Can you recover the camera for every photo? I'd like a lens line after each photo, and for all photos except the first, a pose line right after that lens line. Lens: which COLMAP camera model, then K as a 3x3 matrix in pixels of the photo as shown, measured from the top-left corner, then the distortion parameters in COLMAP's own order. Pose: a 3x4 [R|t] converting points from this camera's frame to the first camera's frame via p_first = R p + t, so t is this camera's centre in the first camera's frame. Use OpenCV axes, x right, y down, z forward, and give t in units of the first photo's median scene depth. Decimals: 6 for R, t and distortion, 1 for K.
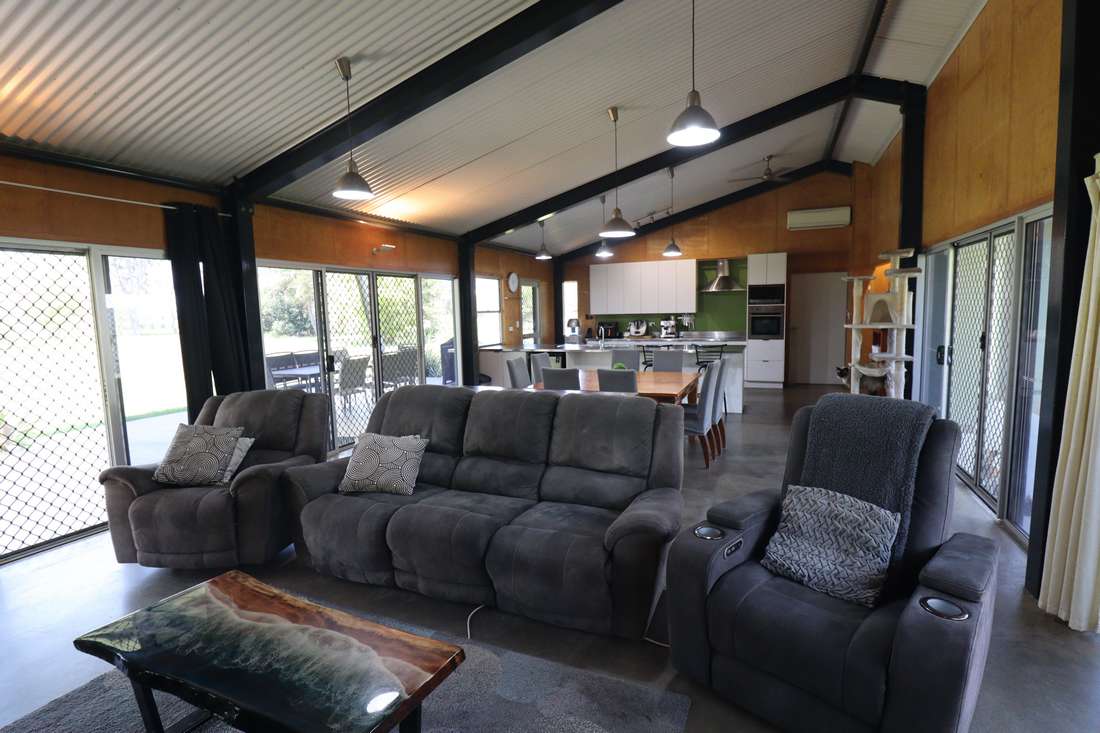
lens RADIAL K [[518.7, 0, 554.1], [0, 518.7, 364.3], [0, 0, 1]] dist [0.021729, -0.016774]
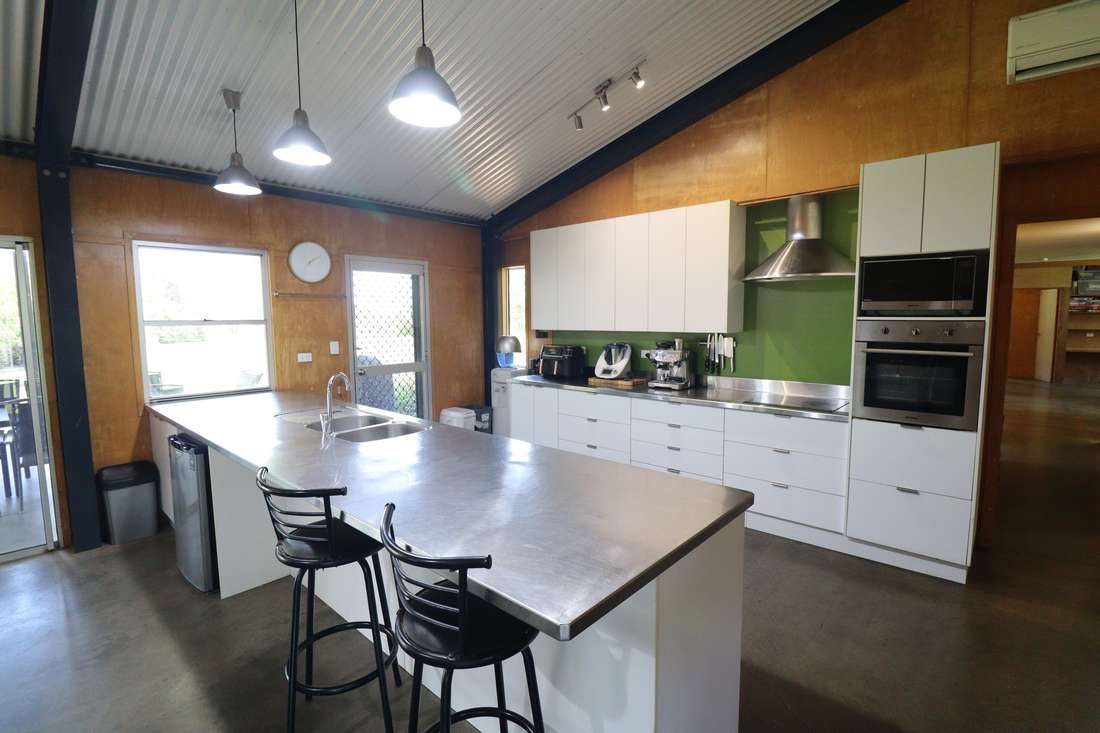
lens RADIAL K [[518.7, 0, 554.1], [0, 518.7, 364.3], [0, 0, 1]] dist [0.021729, -0.016774]
pose [[0.948162, 0.045467, -0.314519, 0.287721], [-0.048124, 0.998841, -0.000684, -0.072154], [0.314123, 0.015785, 0.949251, 0.604027]]
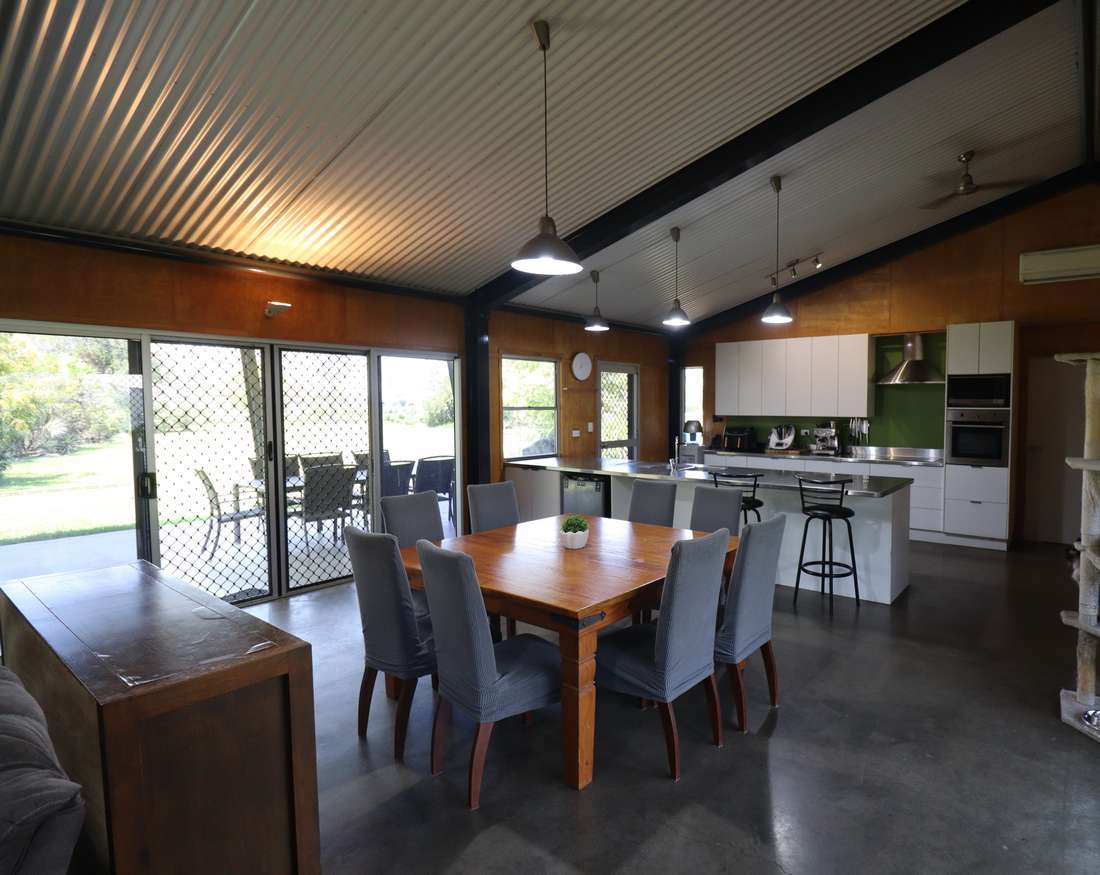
lens RADIAL K [[609.7, 0, 660.3], [0, 609.7, 435.0], [0, 0, 1]] dist [-0.001958, -0.000185]
pose [[0.977664, 0.032989, -0.207568, 0.190438], [-0.044079, 0.997824, -0.049030, -0.031773], [0.205499, 0.057084, 0.976991, 0.234530]]
